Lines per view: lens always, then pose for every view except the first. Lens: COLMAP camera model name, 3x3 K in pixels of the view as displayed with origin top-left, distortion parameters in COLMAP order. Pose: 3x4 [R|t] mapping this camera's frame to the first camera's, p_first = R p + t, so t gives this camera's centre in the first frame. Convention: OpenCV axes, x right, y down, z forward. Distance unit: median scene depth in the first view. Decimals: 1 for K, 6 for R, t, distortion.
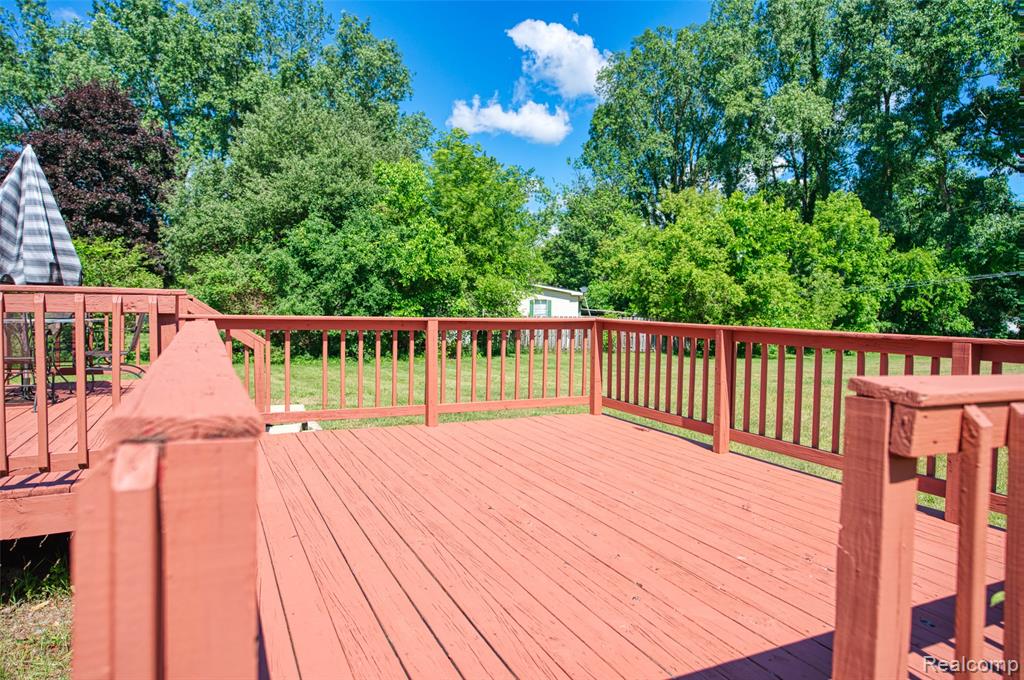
lens RADIAL K [[654.3, 0, 512.0], [0, 654.3, 340.0], [0, 0, 1]] dist [-0.052139, 0.060932]
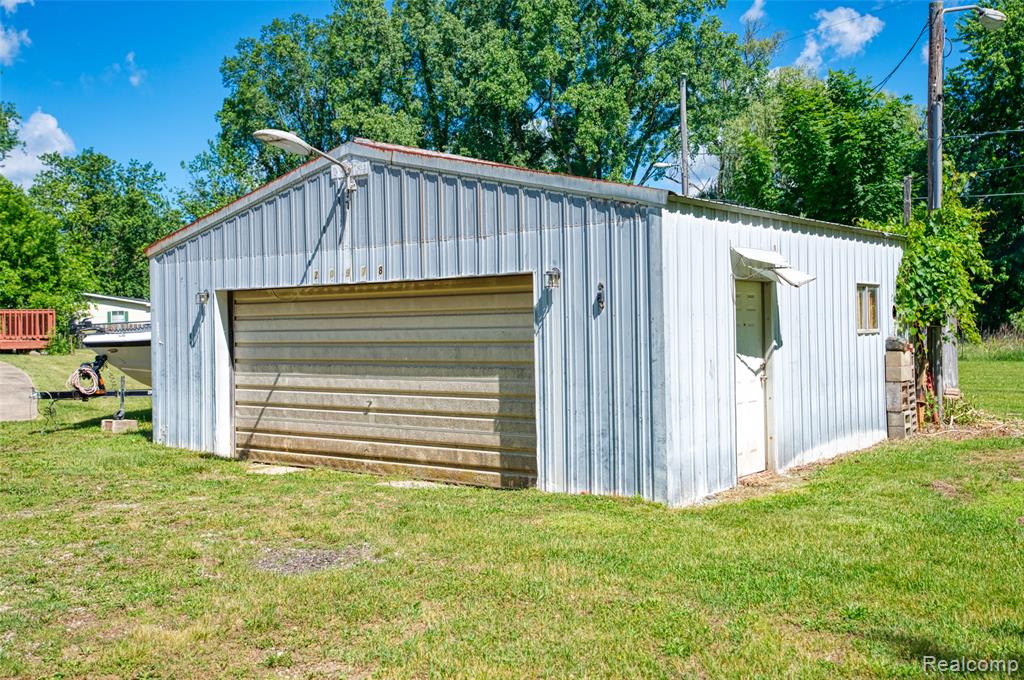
lens RADIAL K [[994.5, 0, 510.1], [0, 994.5, 324.0], [0, 0, 1]] dist [0.055258, 0.005329]
pose [[0.959892, -0.026809, 0.279086, 0.187954], [0.040315, 0.998271, -0.042765, 0.053130], [-0.277457, 0.052301, 0.959313, -0.723138]]
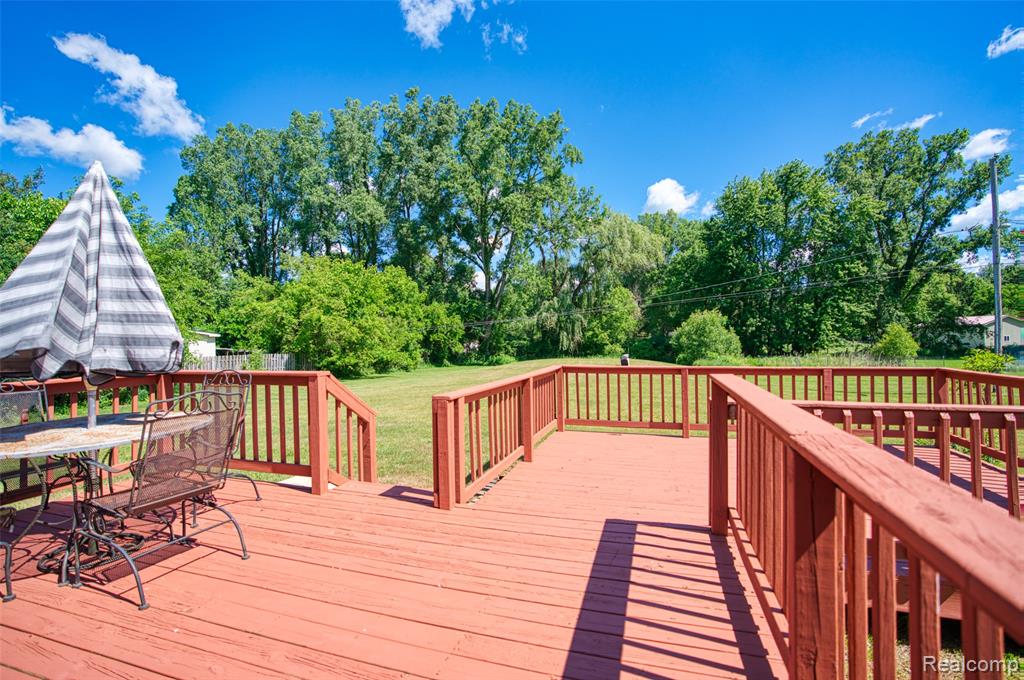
lens RADIAL K [[470.6, 0, 503.1], [0, 470.6, 313.8], [0, 0, 1]] dist [0.001436, 0.000375]
pose [[0.695730, 0.010723, 0.718223, -0.122715], [0.062891, 0.995139, -0.075778, -0.012875], [-0.715545, 0.097891, 0.691674, 0.058064]]
